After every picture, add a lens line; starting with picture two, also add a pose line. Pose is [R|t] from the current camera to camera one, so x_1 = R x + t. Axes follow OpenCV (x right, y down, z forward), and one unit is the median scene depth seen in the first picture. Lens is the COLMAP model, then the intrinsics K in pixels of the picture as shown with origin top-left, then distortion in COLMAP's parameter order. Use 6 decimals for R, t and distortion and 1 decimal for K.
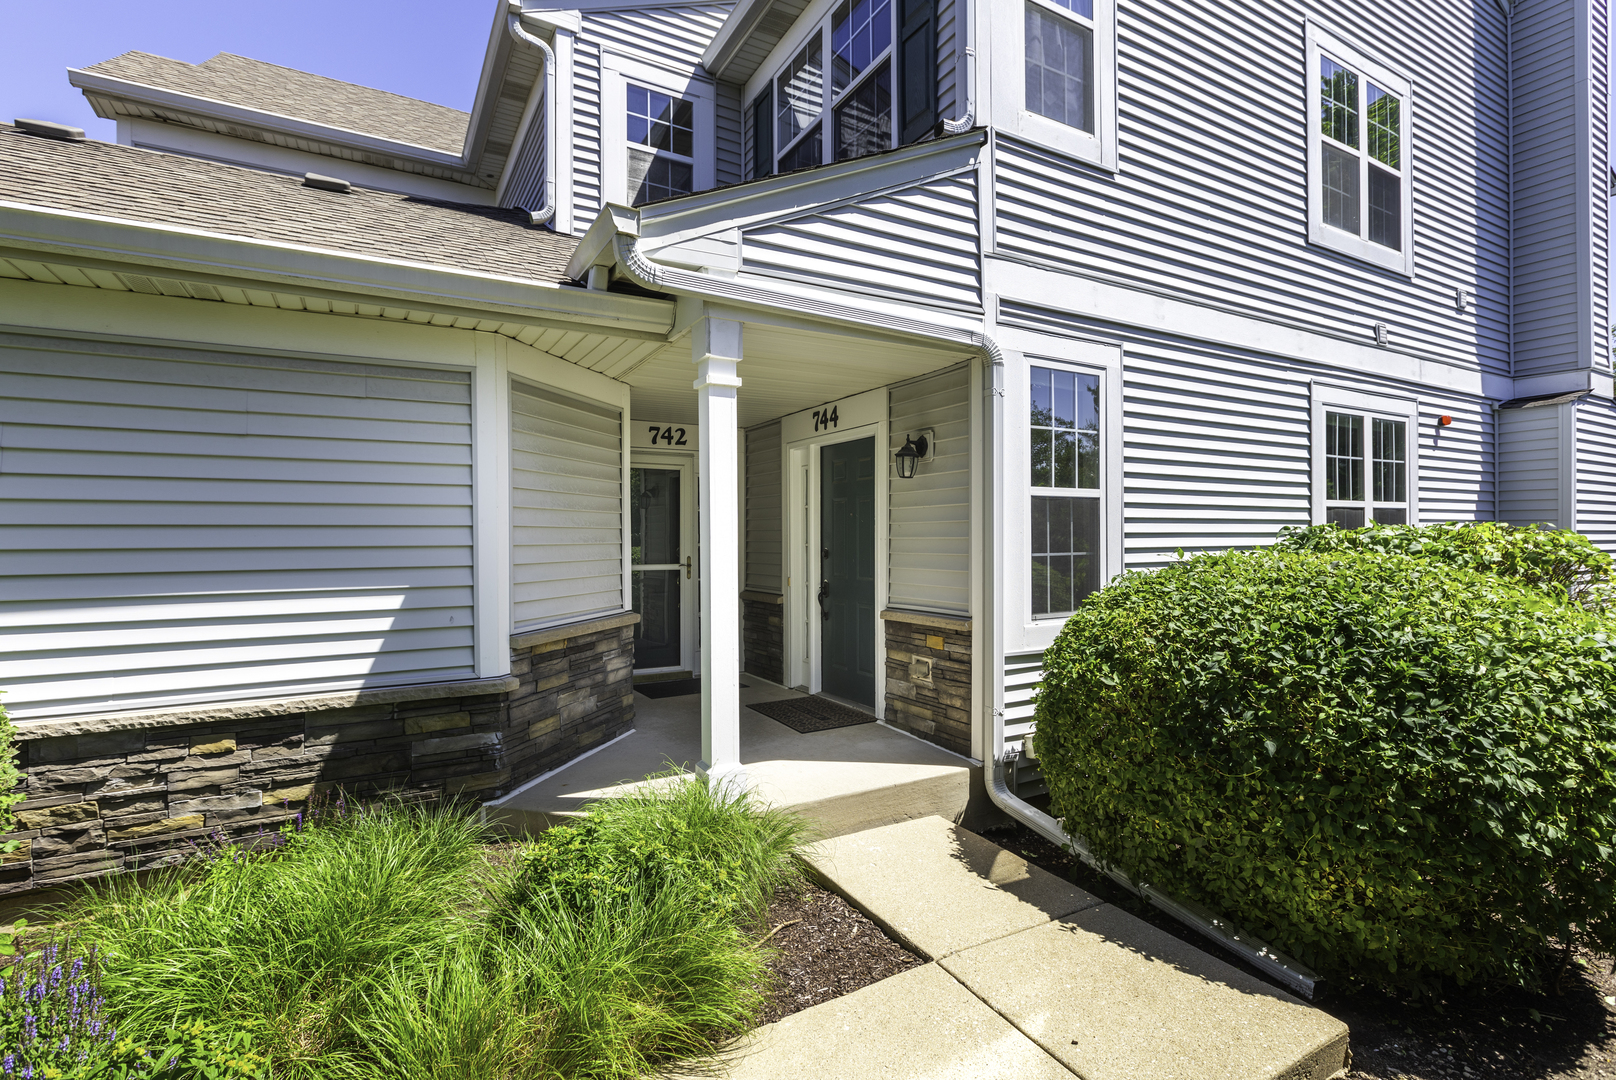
lens RADIAL K [[755.1, 0, 808.0], [0, 755.1, 540.0], [0, 0, 1]] dist [0.003568, -0.001004]
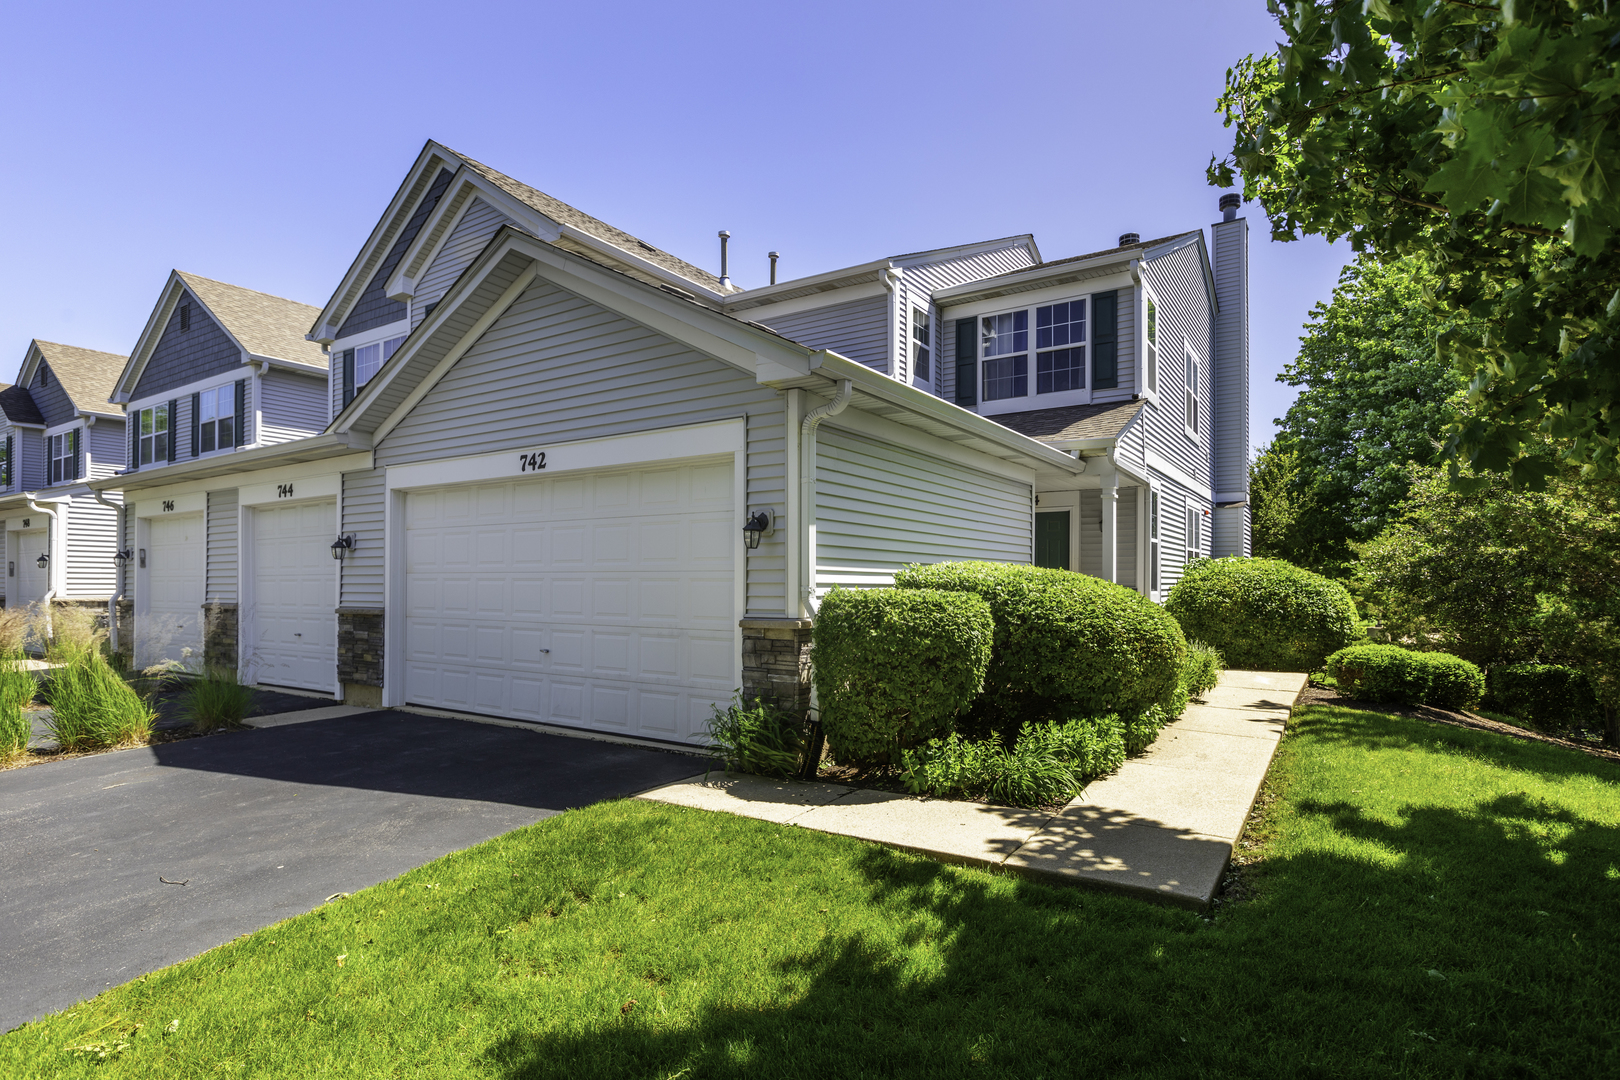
lens RADIAL K [[826.2, 0, 808.8], [0, 826.2, 568.7], [0, 0, 1]] dist [-0.001540, -0.000026]
pose [[0.891984, 0.015698, 0.451794, -1.799832], [-0.006430, 0.999736, -0.022041, 0.092522], [-0.452020, 0.016755, 0.891850, -0.855938]]
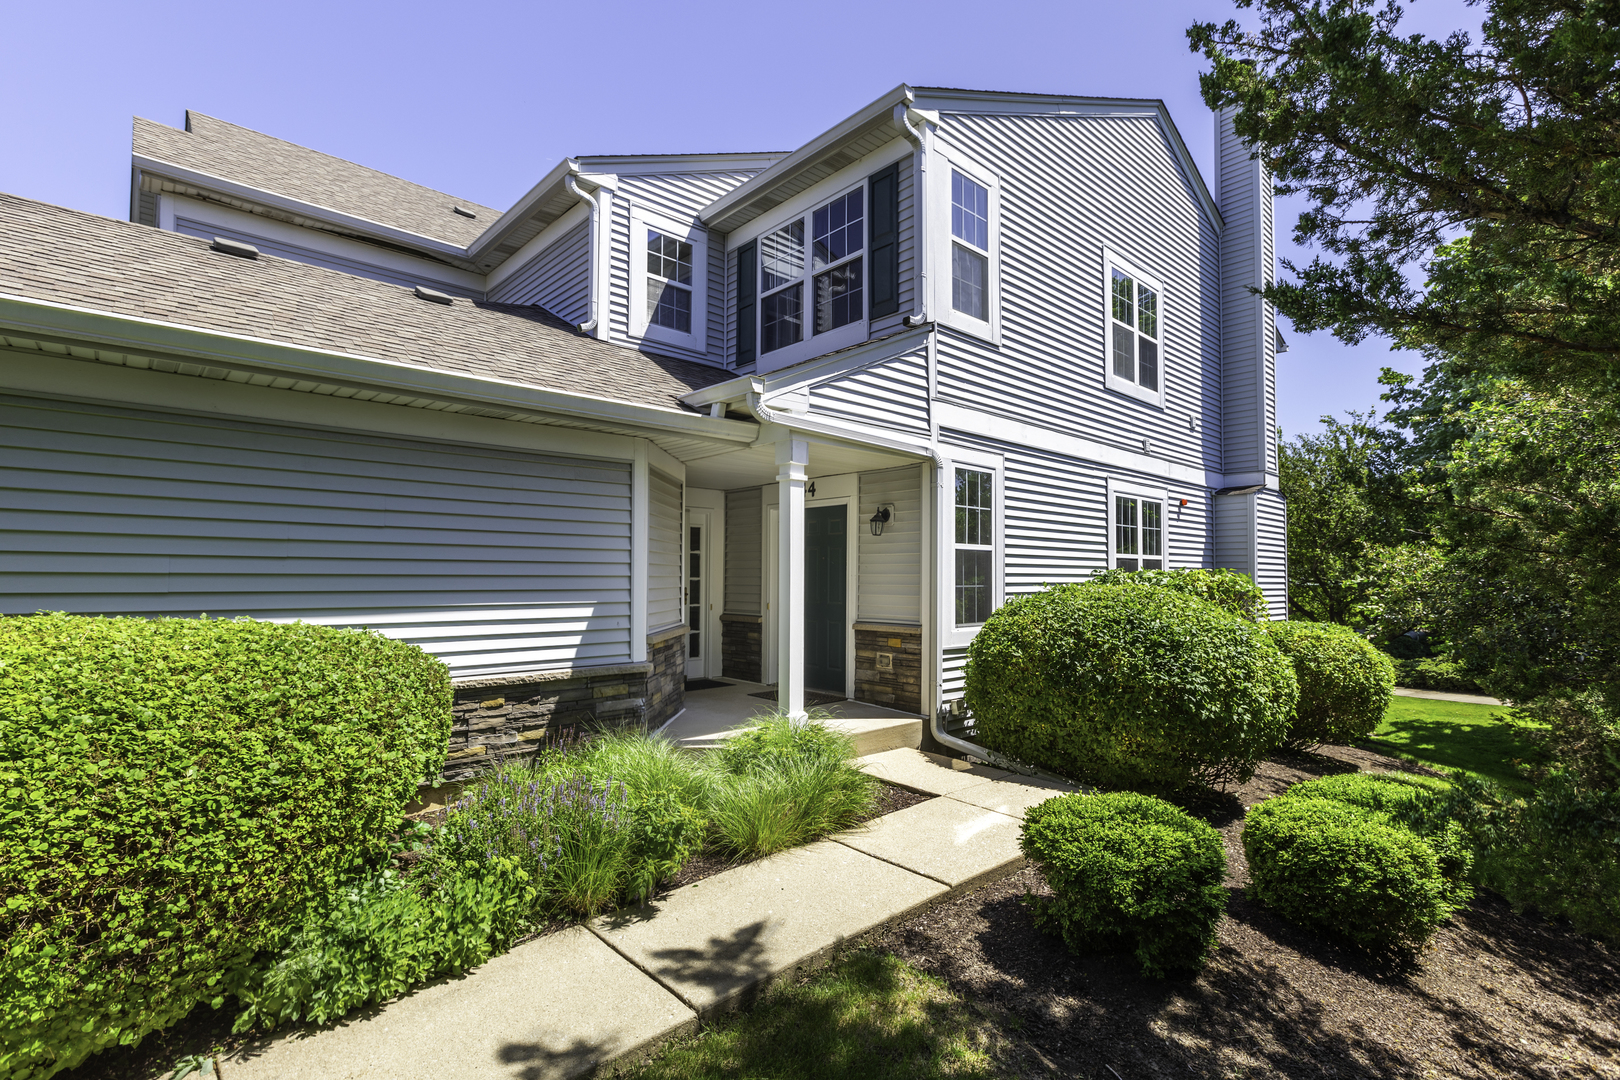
lens RADIAL K [[749.1, 0, 814.1], [0, 749.1, 557.8], [0, 0, 1]] dist [-0.001785, 0.000150]
pose [[0.974041, 0.015979, 0.225806, -0.324692], [-0.009132, 0.999467, -0.031337, 0.011312], [-0.226186, 0.028461, 0.973668, -0.434186]]
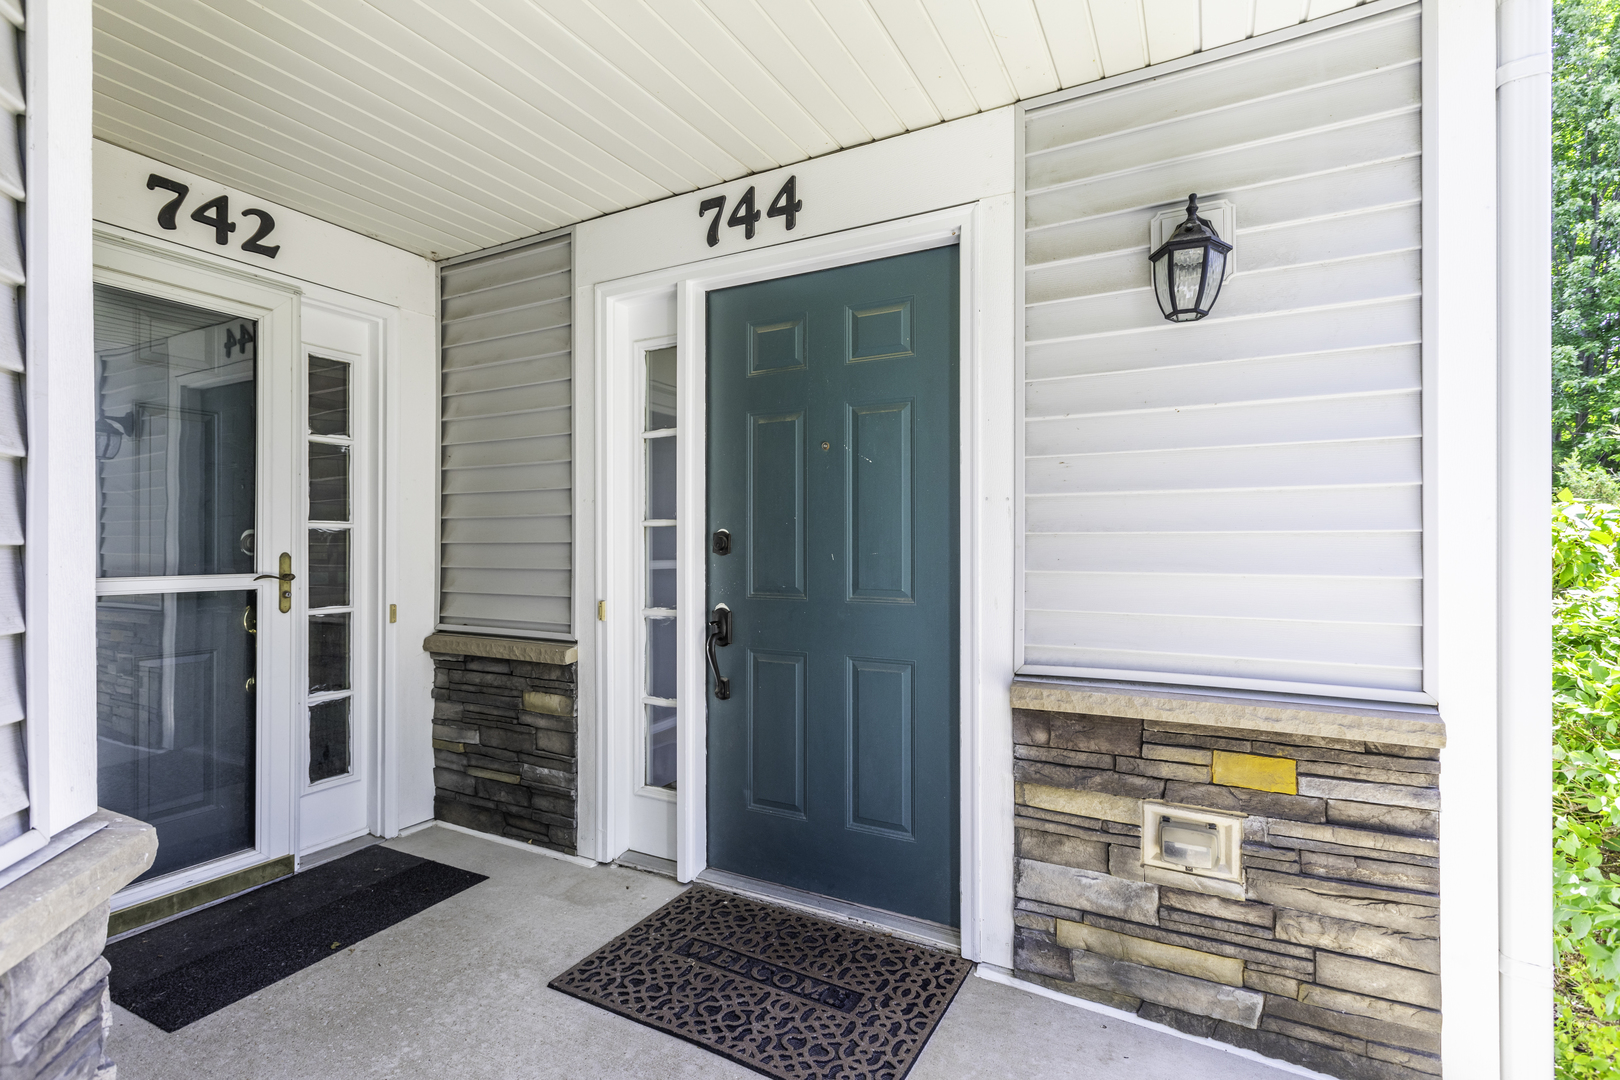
lens RADIAL K [[674.1, 0, 773.1], [0, 674.1, 543.3], [0, 0, 1]] dist [0.001493, -0.000041]
pose [[0.830354, 0.006886, 0.557194, -0.201016], [-0.003490, 0.999968, -0.007156, 0.025827], [-0.557225, 0.003997, 0.830352, 0.820506]]
